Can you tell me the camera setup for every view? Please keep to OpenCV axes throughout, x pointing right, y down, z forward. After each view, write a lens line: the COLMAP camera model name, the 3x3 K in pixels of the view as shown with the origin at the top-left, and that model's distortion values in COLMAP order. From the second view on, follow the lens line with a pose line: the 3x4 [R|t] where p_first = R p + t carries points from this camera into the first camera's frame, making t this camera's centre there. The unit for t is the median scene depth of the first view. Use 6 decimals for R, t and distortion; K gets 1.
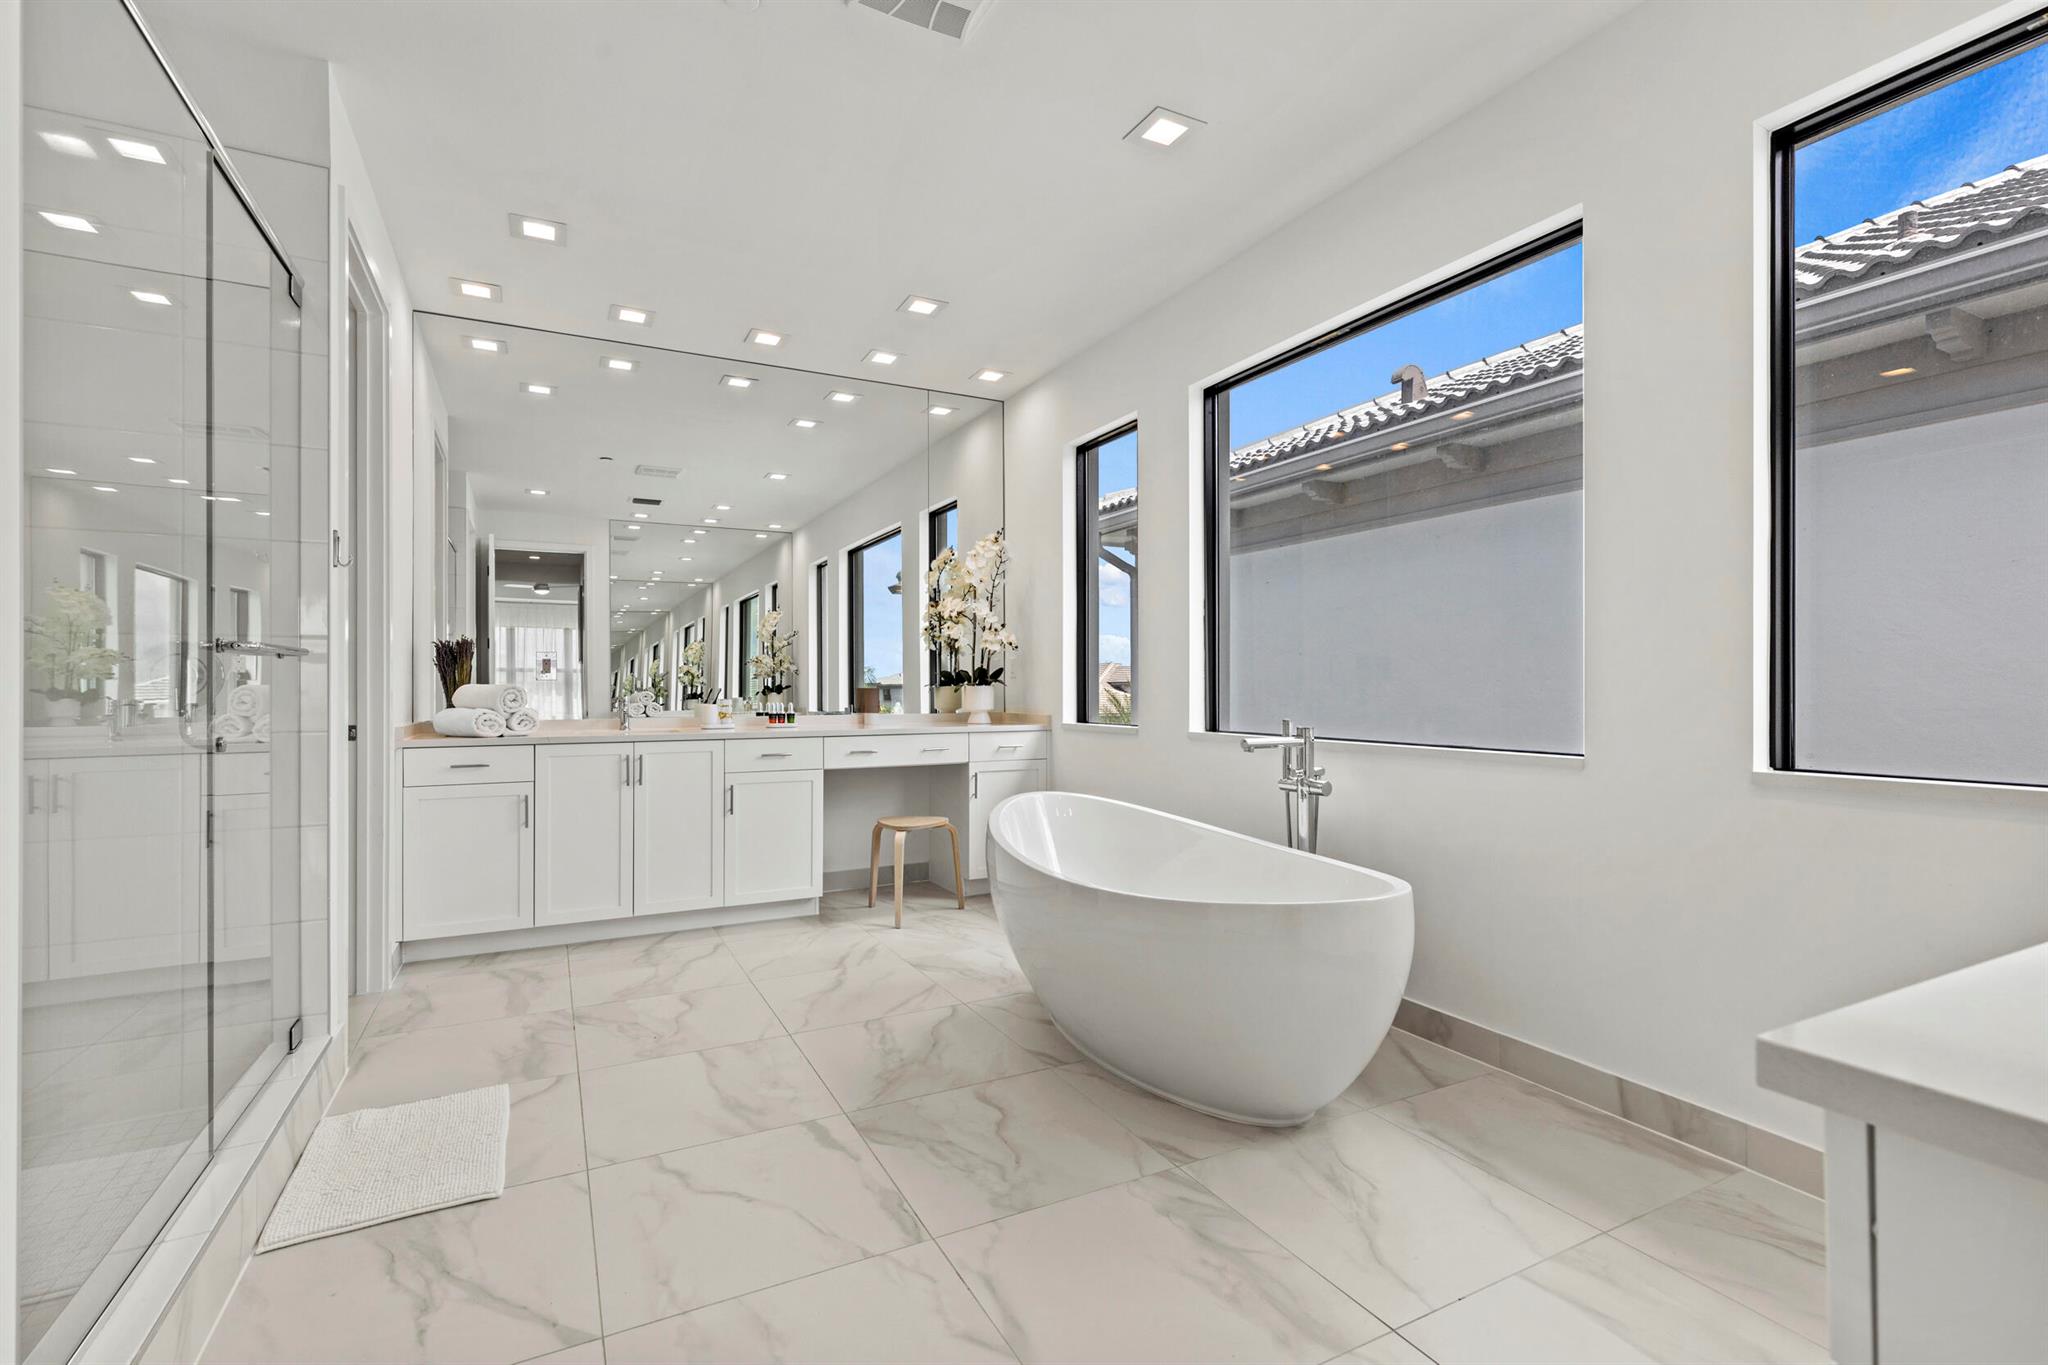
lens RADIAL K [[908.2, 0, 1021.9], [0, 908.2, 688.3], [0, 0, 1]] dist [0.002720, -0.000132]
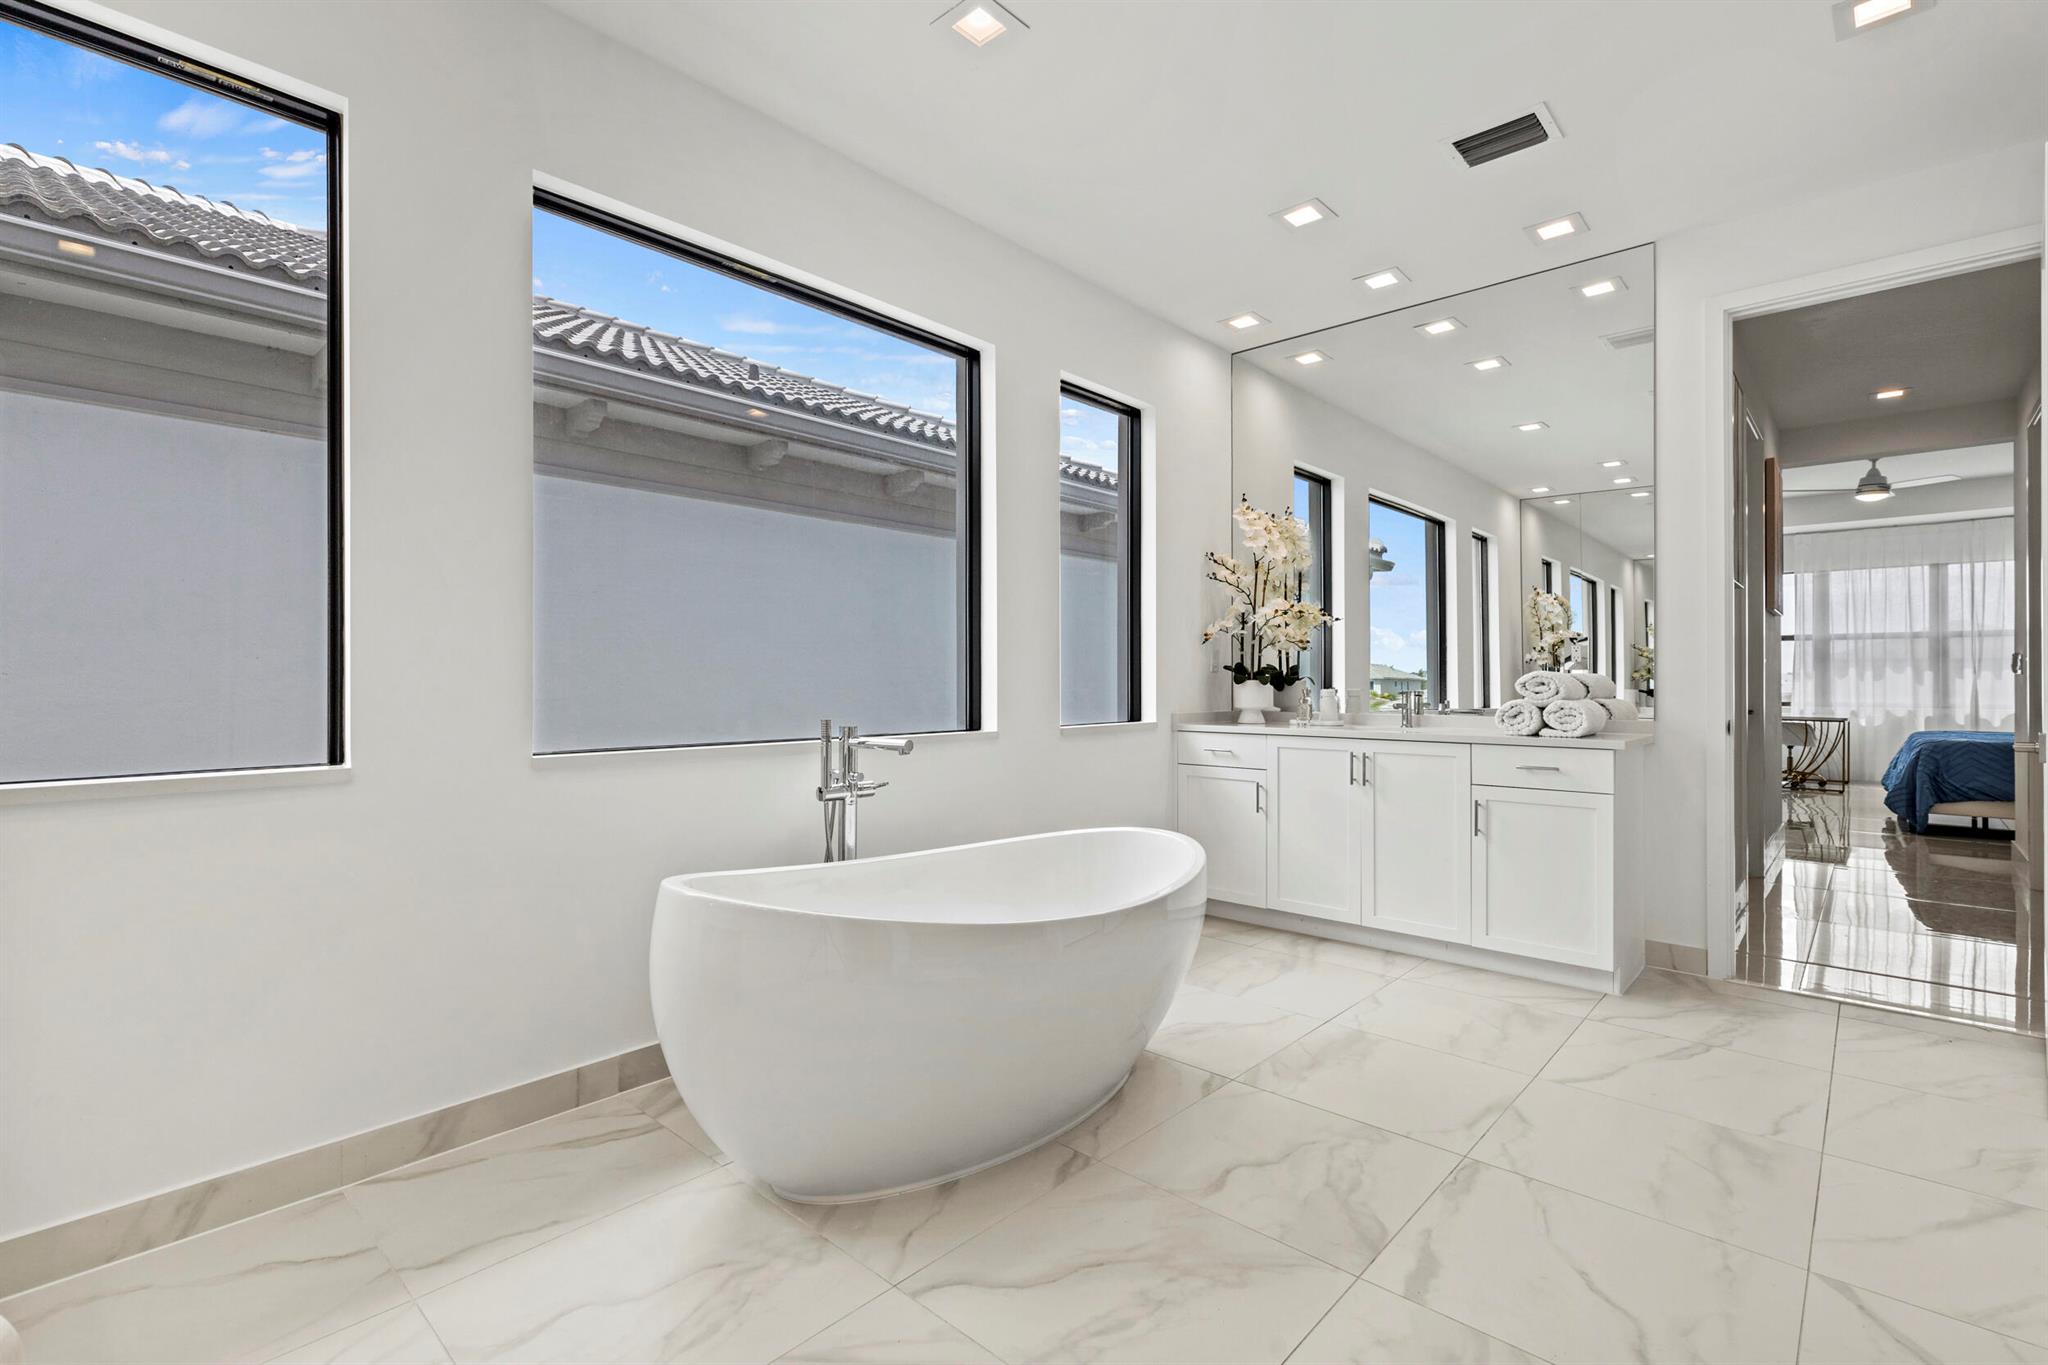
lens RADIAL K [[908.2, 0, 1023.7], [0, 908.2, 673.0], [0, 0, 1]] dist [0.002720, -0.000132]
pose [[-0.322872, 0.009382, 0.946396, -0.713976], [0.003494, 0.999956, -0.008721, -0.001266], [-0.946436, 0.000491, -0.322891, 1.336781]]
